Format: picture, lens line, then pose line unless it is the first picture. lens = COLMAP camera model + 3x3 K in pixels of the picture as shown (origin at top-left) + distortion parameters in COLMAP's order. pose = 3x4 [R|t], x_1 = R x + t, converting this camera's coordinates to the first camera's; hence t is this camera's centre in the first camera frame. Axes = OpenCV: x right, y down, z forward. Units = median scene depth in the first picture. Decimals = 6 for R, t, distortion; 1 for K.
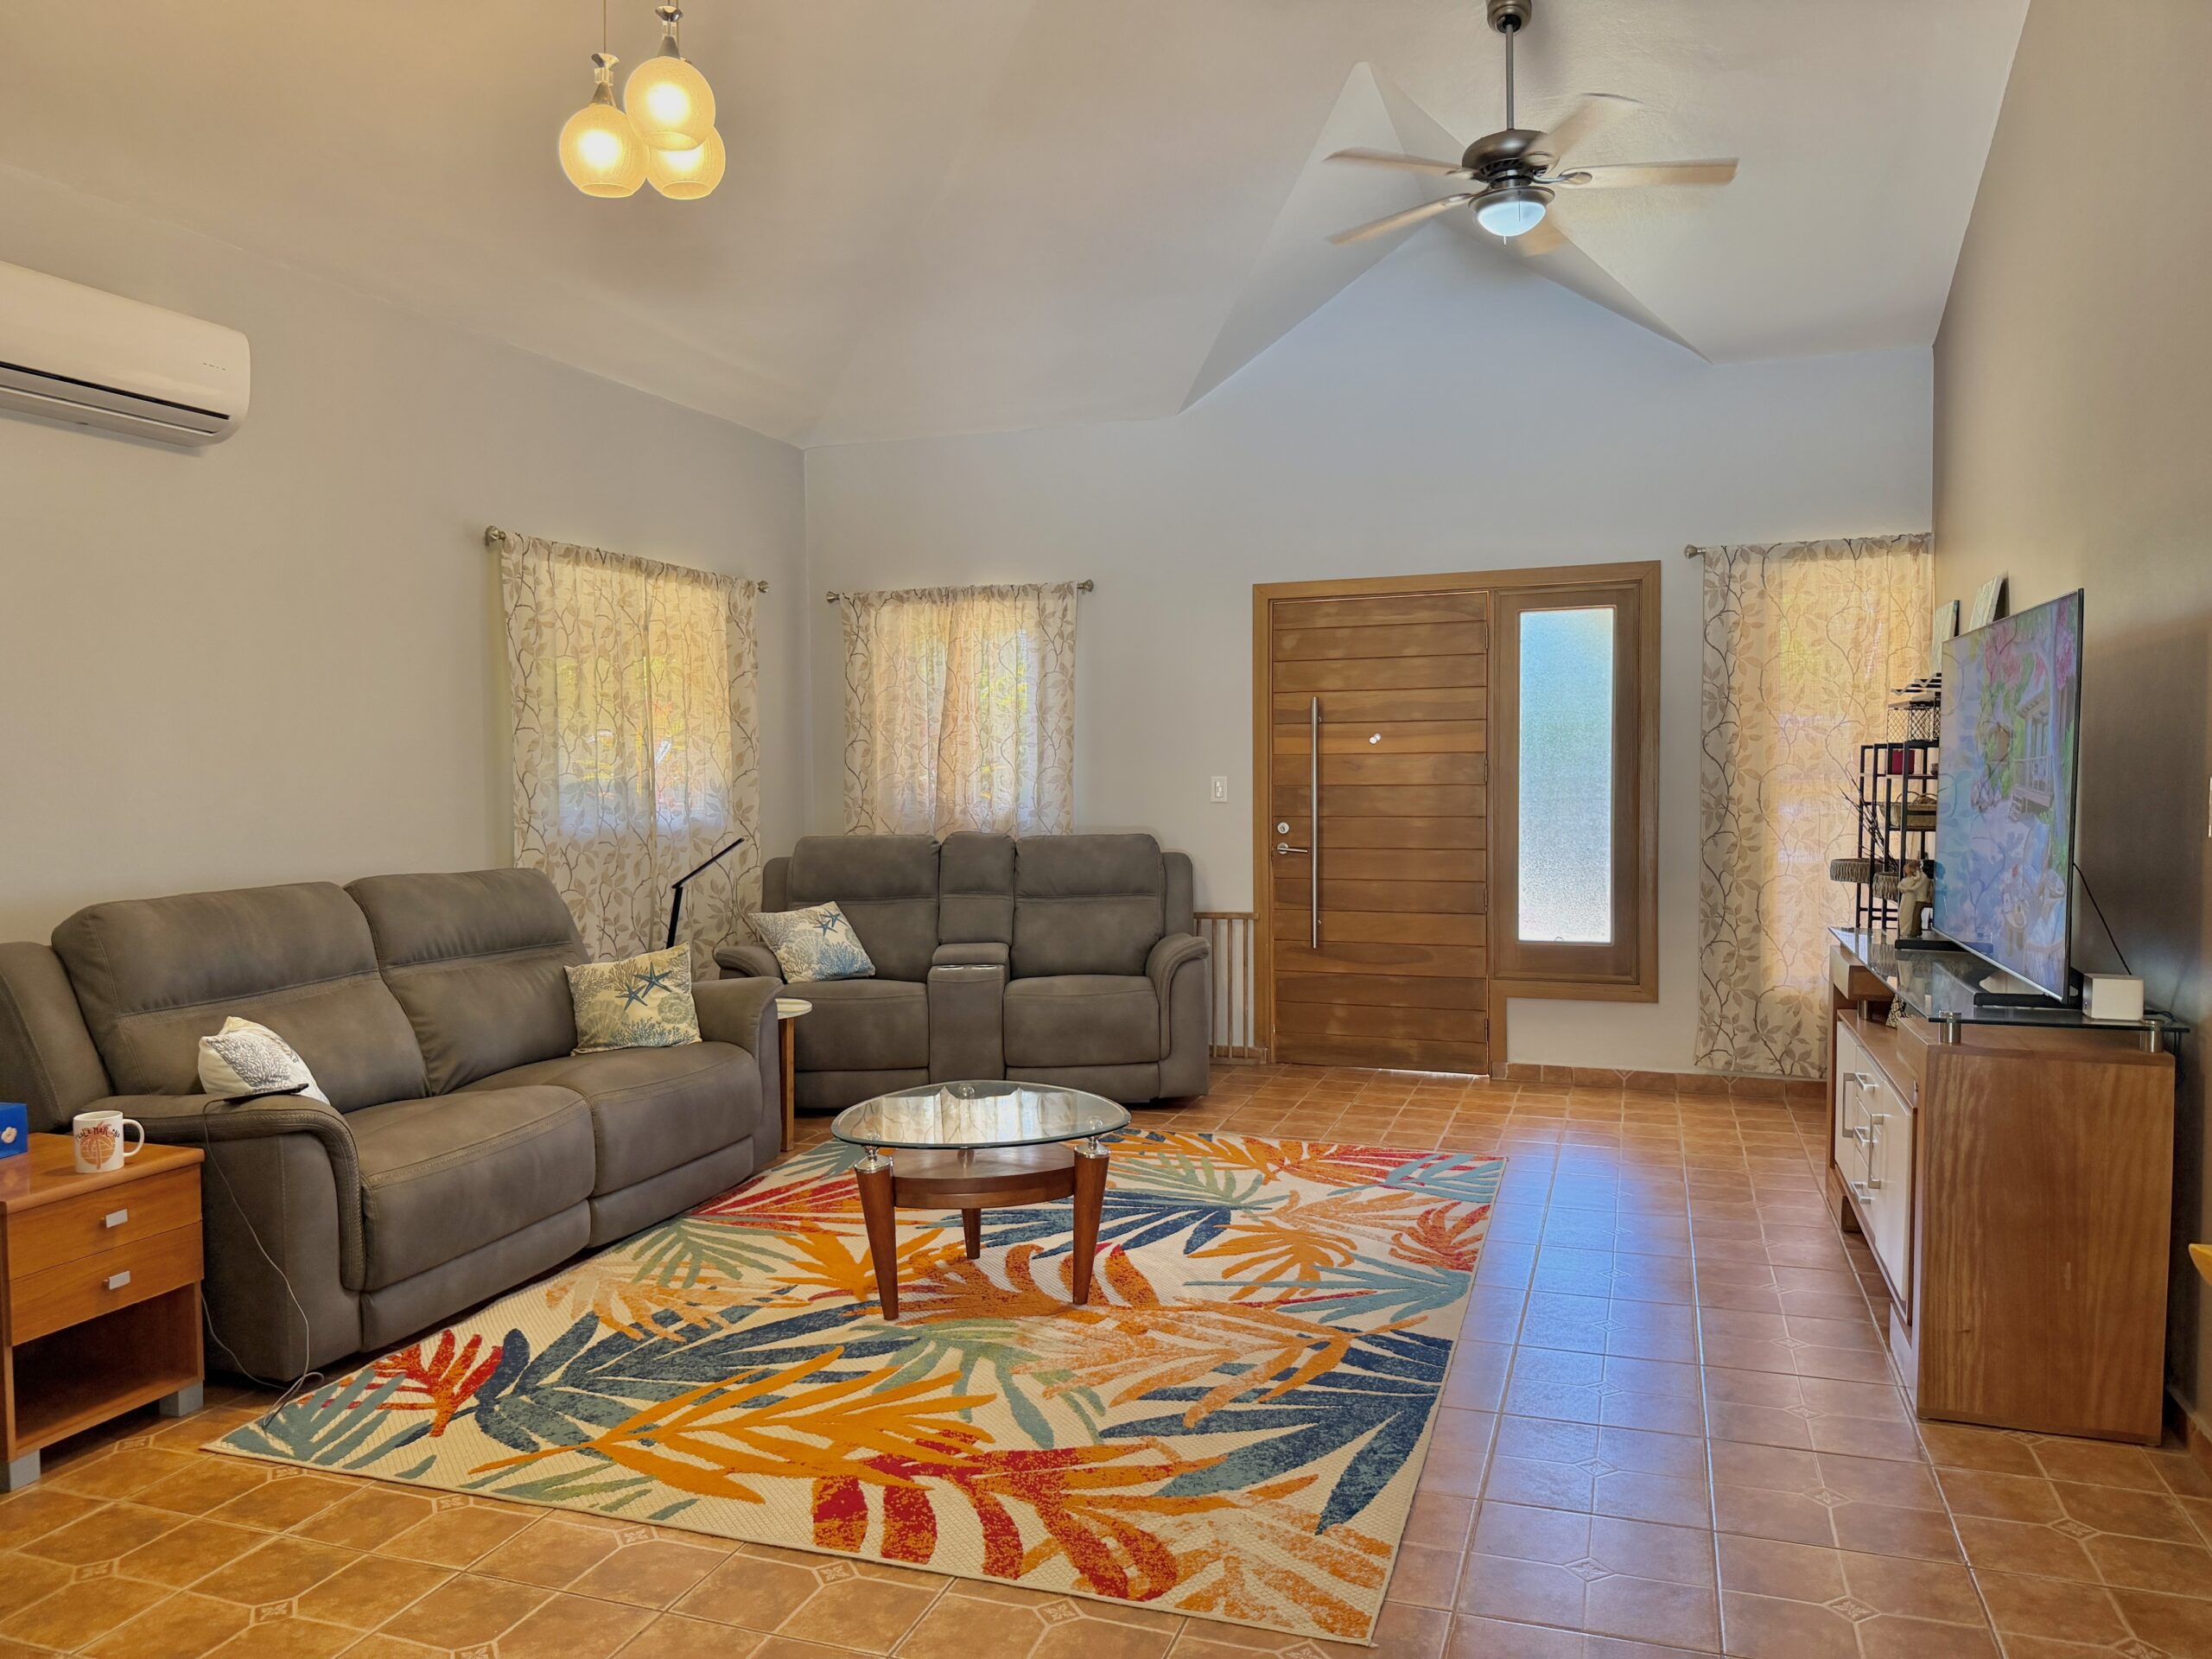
lens RADIAL K [[1554.8, 0, 1097.5], [0, 1554.8, 834.3], [0, 0, 1]] dist [0.043183, -0.020185]
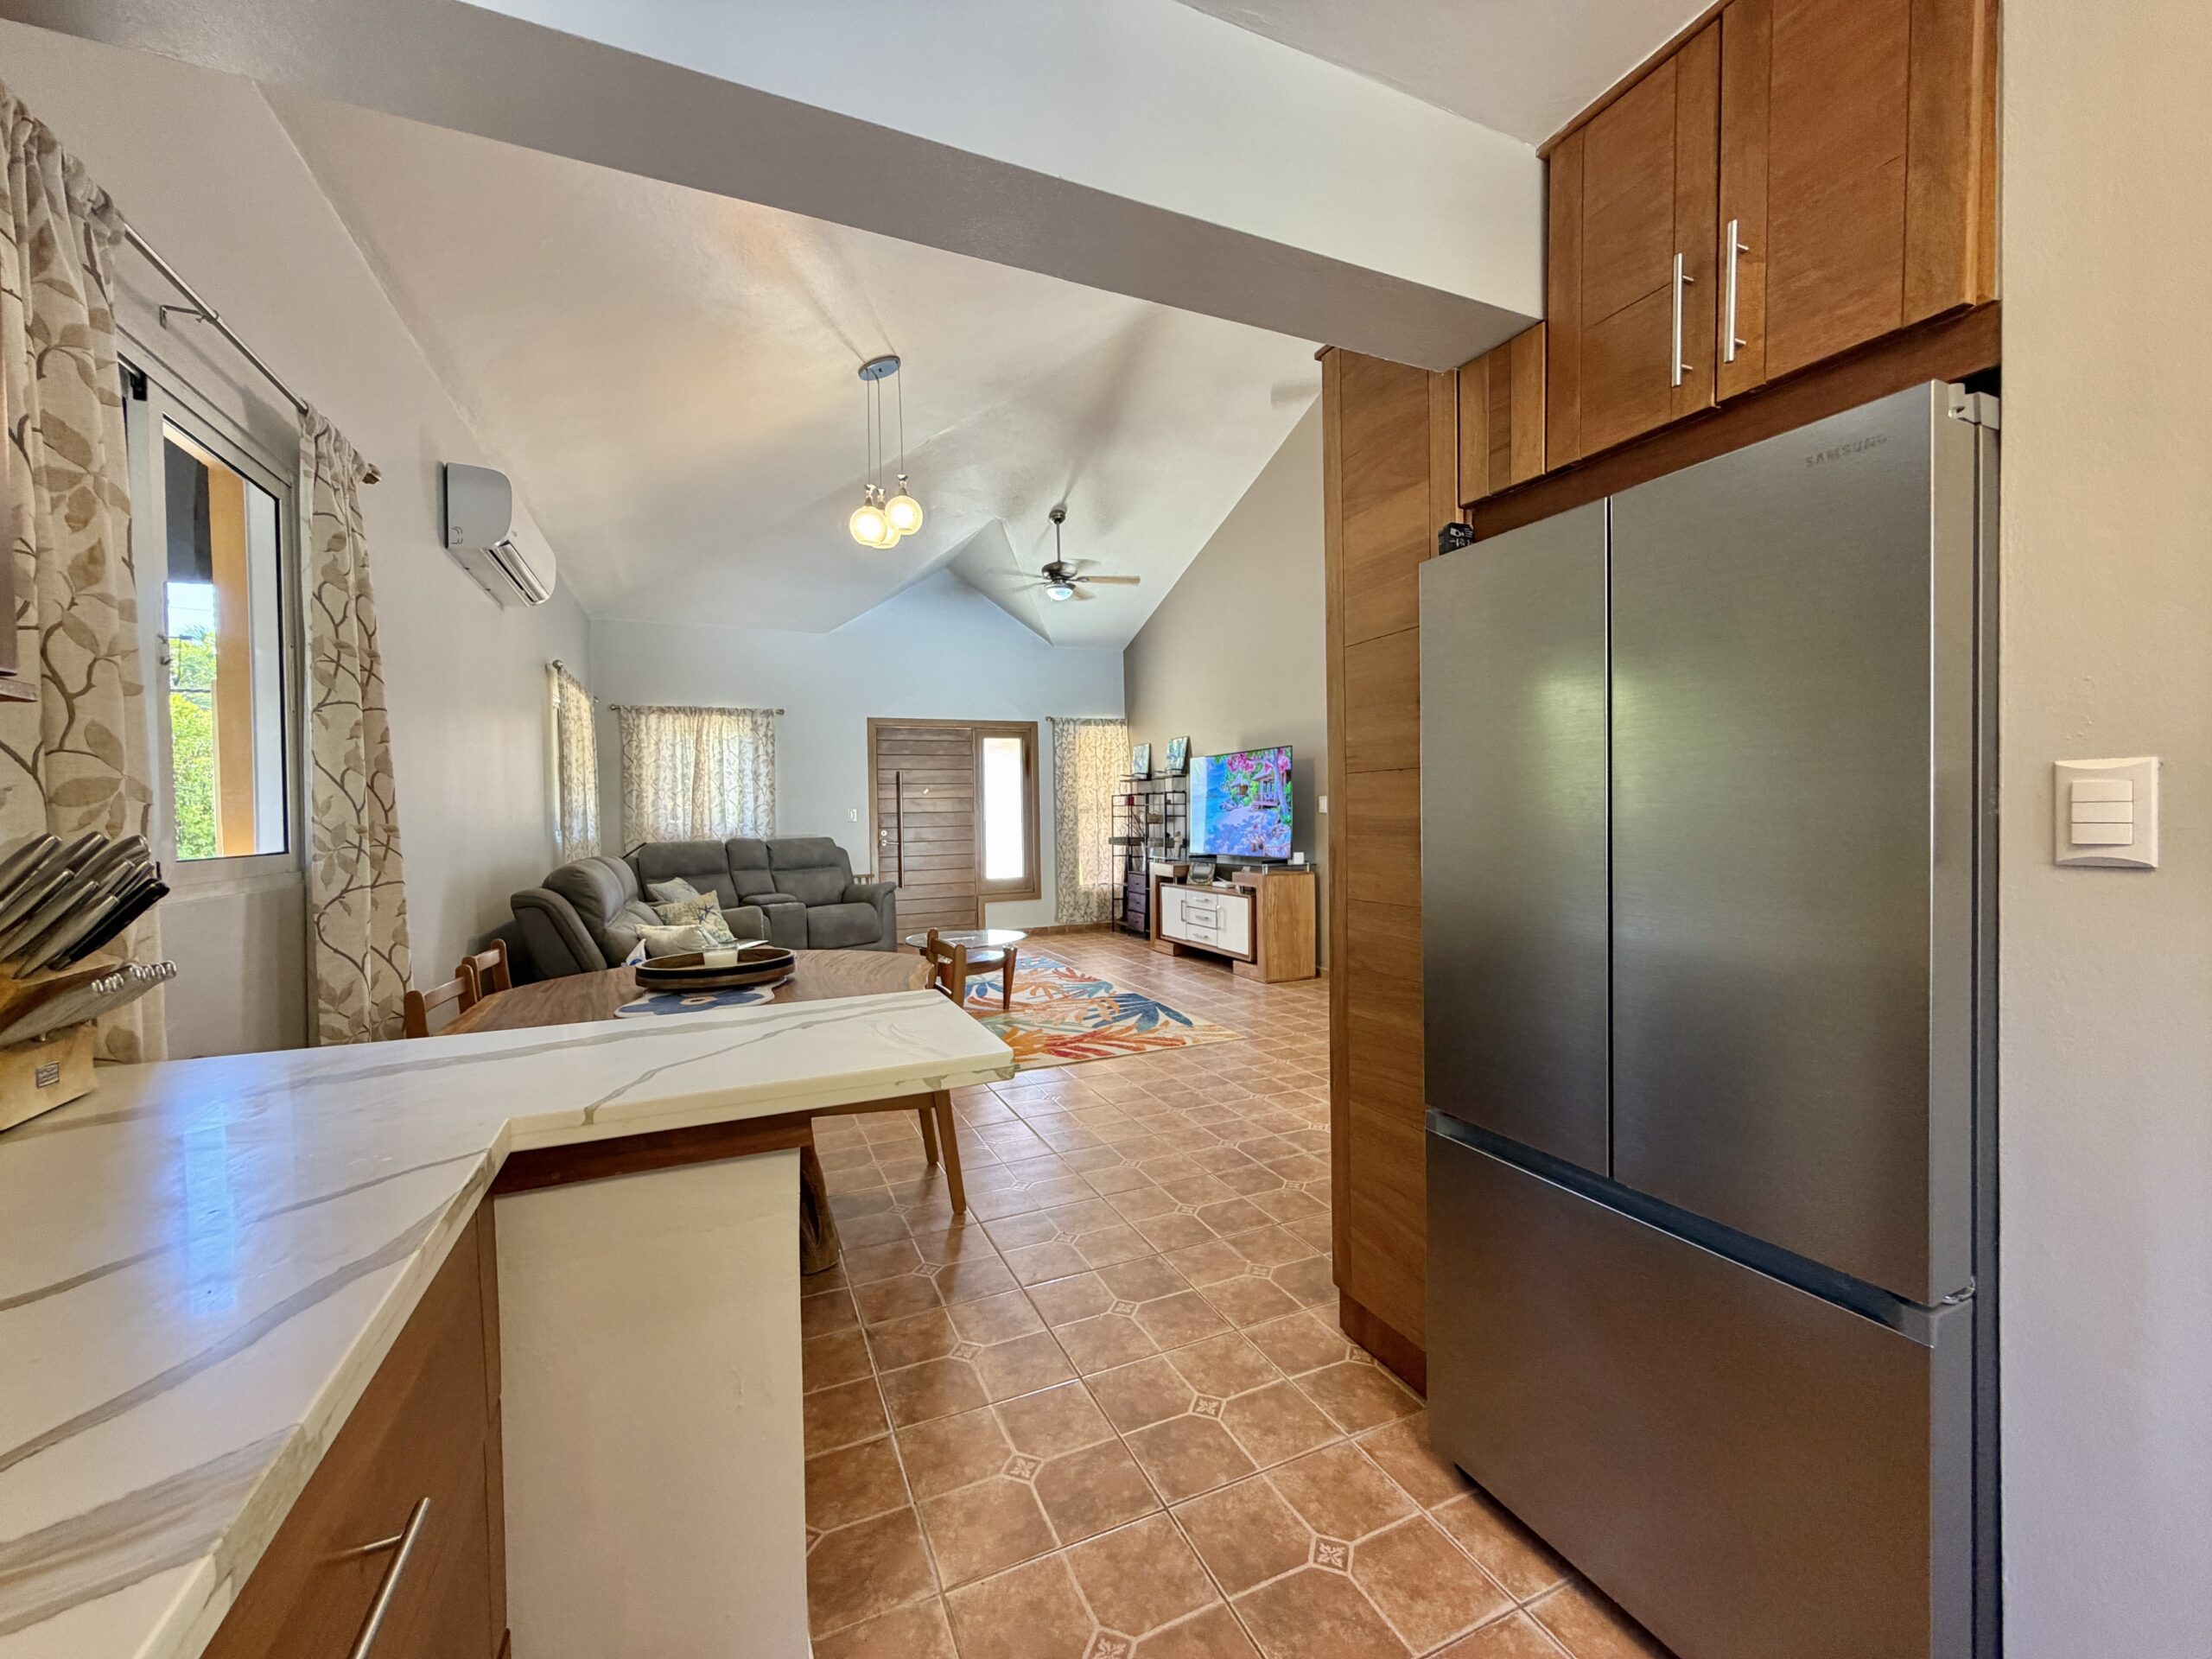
lens RADIAL K [[888.2, 0, 1107.4], [0, 888.2, 833.7], [0, 0, 1]] dist [0.003052, 0.000139]
pose [[0.724969, -0.020630, 0.688472, -0.546388], [0.041798, 0.999027, -0.014079, 0.029361], [-0.687512, 0.038984, 0.725126, -0.097663]]
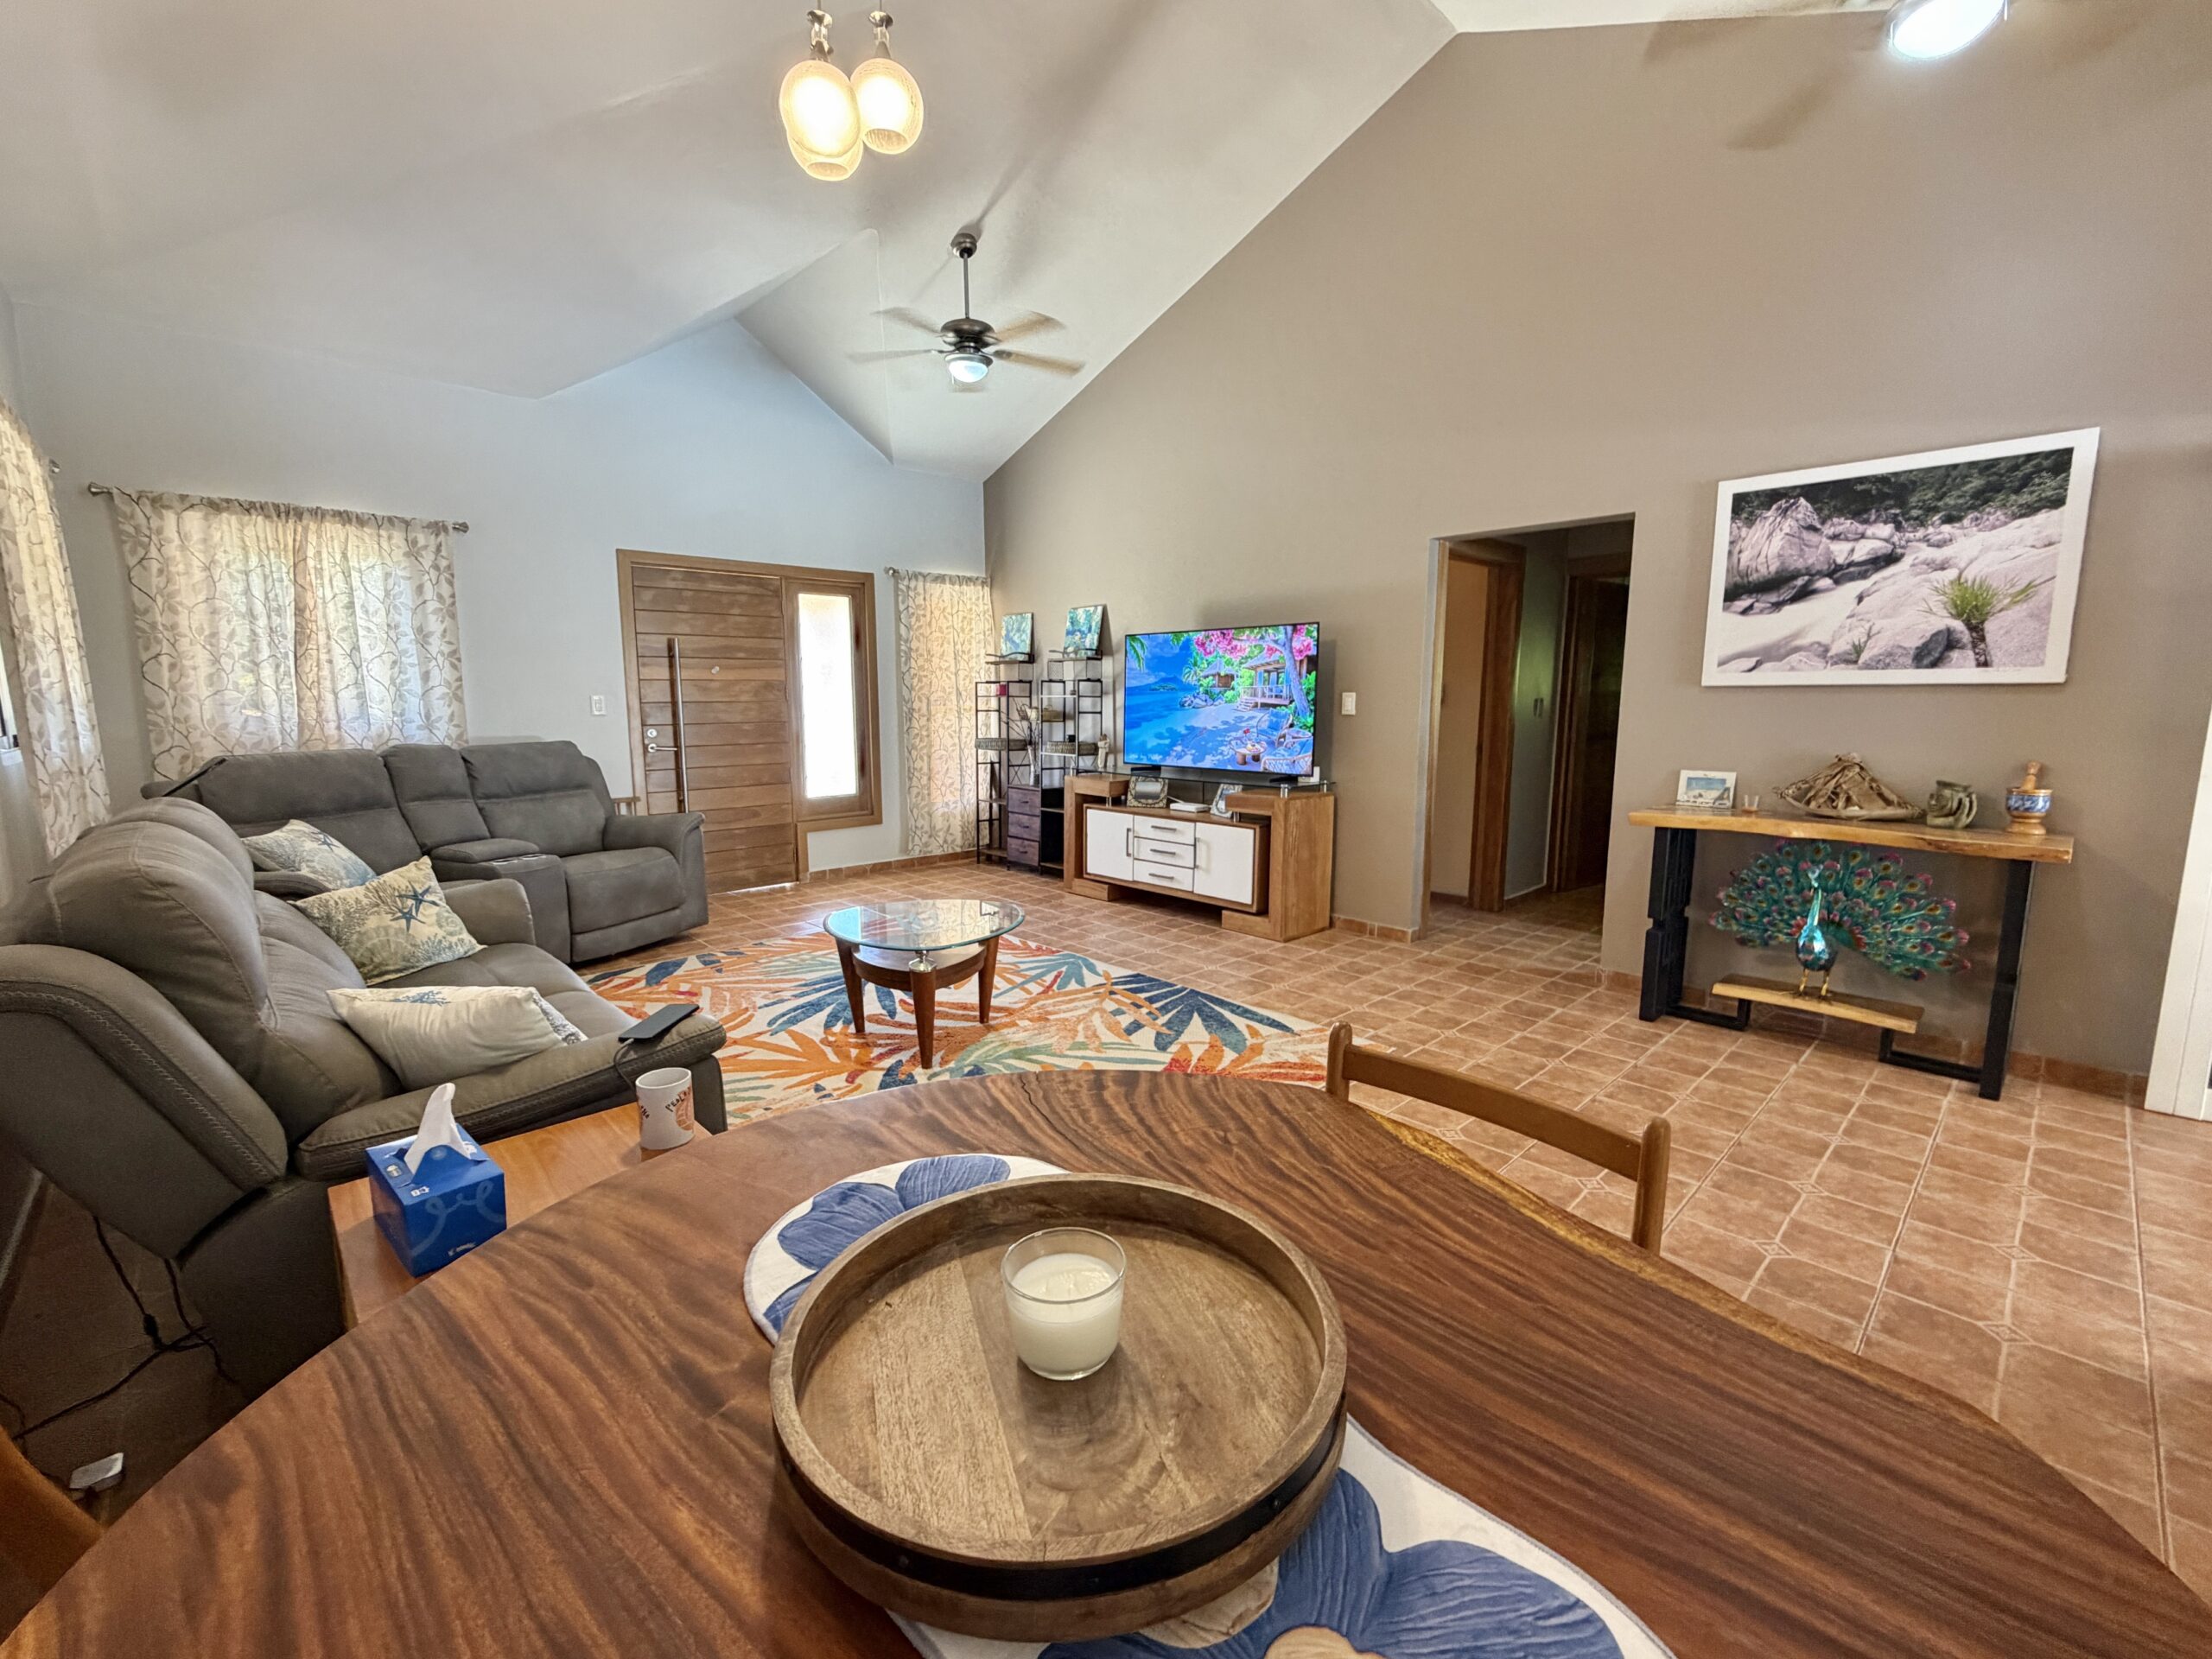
lens RADIAL K [[928.5, 0, 1111.4], [0, 928.5, 831.0], [0, 0, 1]] dist [0.002862, -0.000884]
pose [[0.451038, -0.120632, 0.884315, -0.483804], [0.035602, 0.992467, 0.117227, -0.000177], [-0.891795, -0.021390, 0.451935, 0.288736]]
